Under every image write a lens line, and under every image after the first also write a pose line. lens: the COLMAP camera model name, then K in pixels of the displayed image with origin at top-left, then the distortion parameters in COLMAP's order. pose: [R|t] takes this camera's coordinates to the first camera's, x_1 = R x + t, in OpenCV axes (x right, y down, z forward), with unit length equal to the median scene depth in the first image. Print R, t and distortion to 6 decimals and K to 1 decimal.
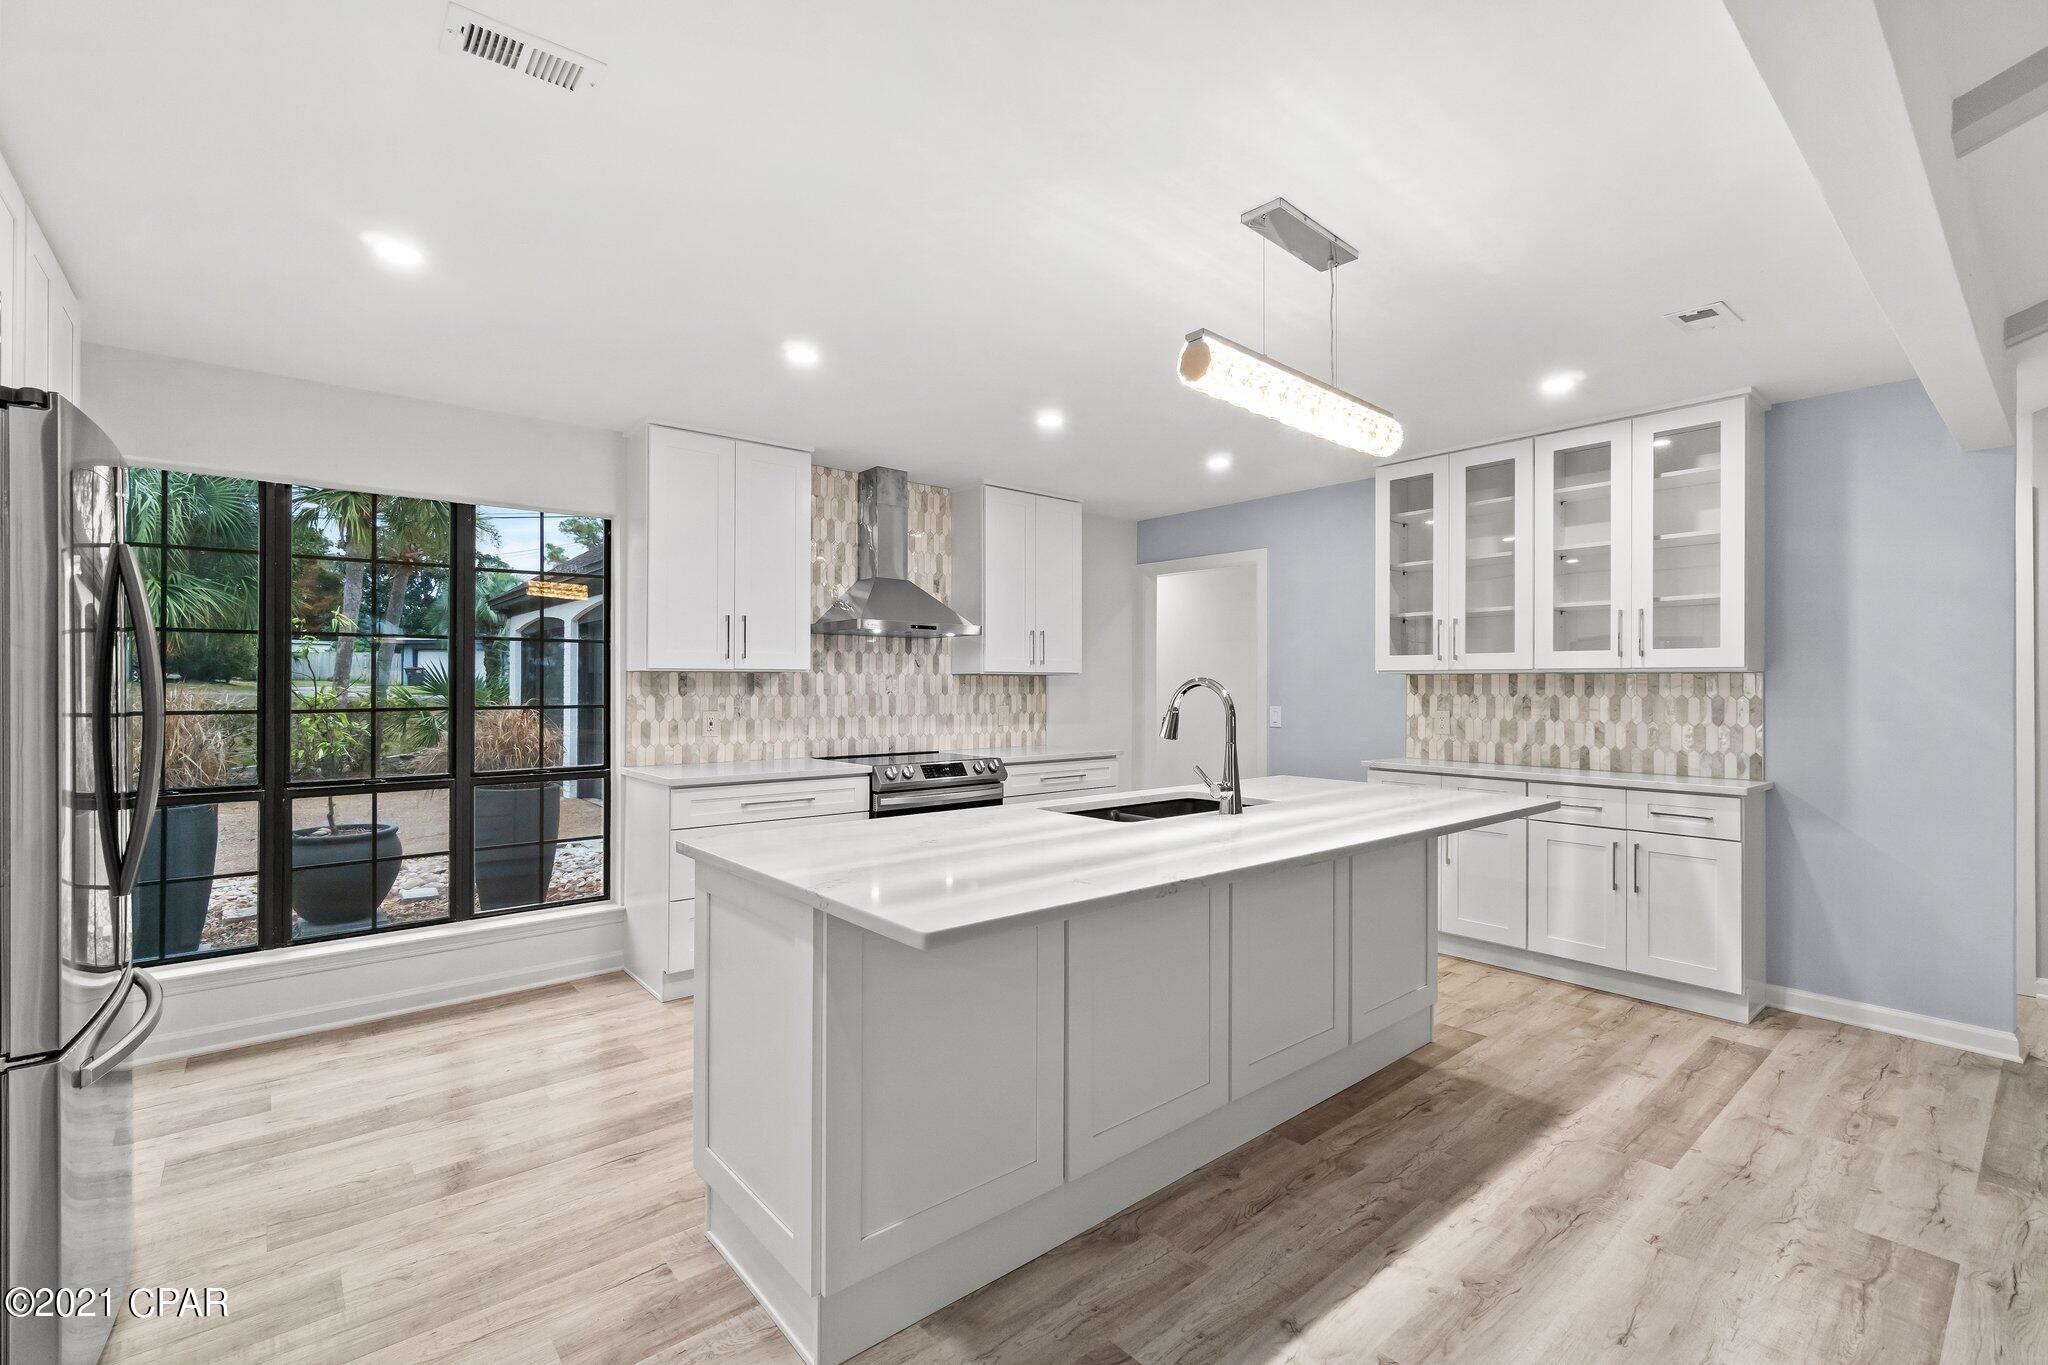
lens RADIAL K [[901.2, 0, 1039.8], [0, 901.2, 693.5], [0, 0, 1]] dist [-0.003511, -0.000245]
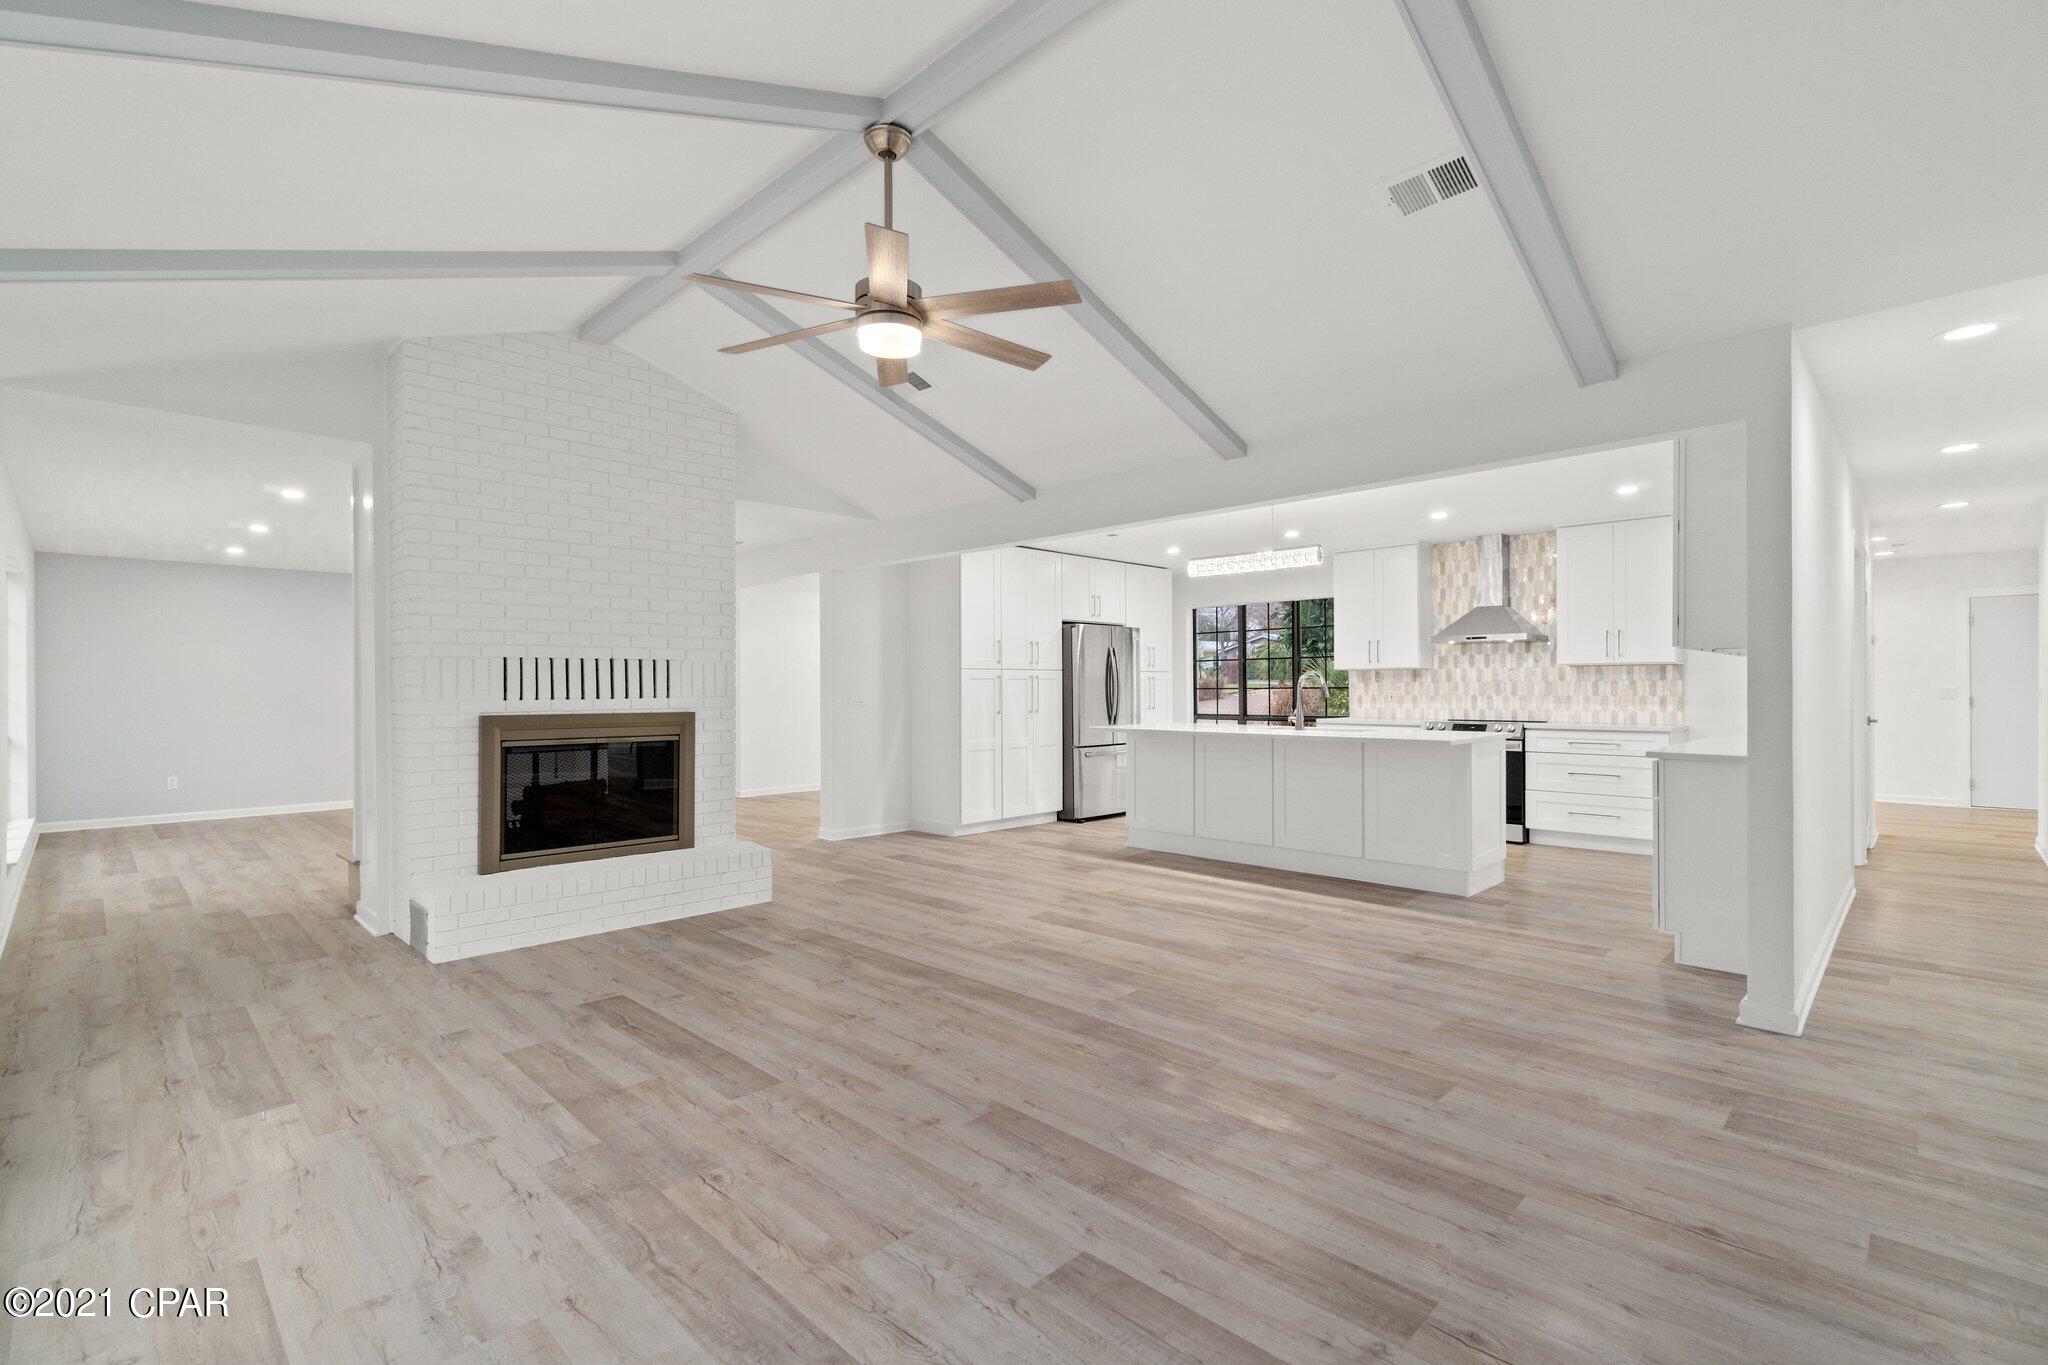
lens RADIAL K [[901.2, 0, 1039.8], [0, 901.2, 693.5], [0, 0, 1]] dist [-0.003511, -0.000245]
pose [[0.114312, 0.001743, -0.993443, 1.293247], [-0.004356, 0.999990, 0.001253, 0.024122], [0.993435, 0.004184, 0.114318, 0.057823]]
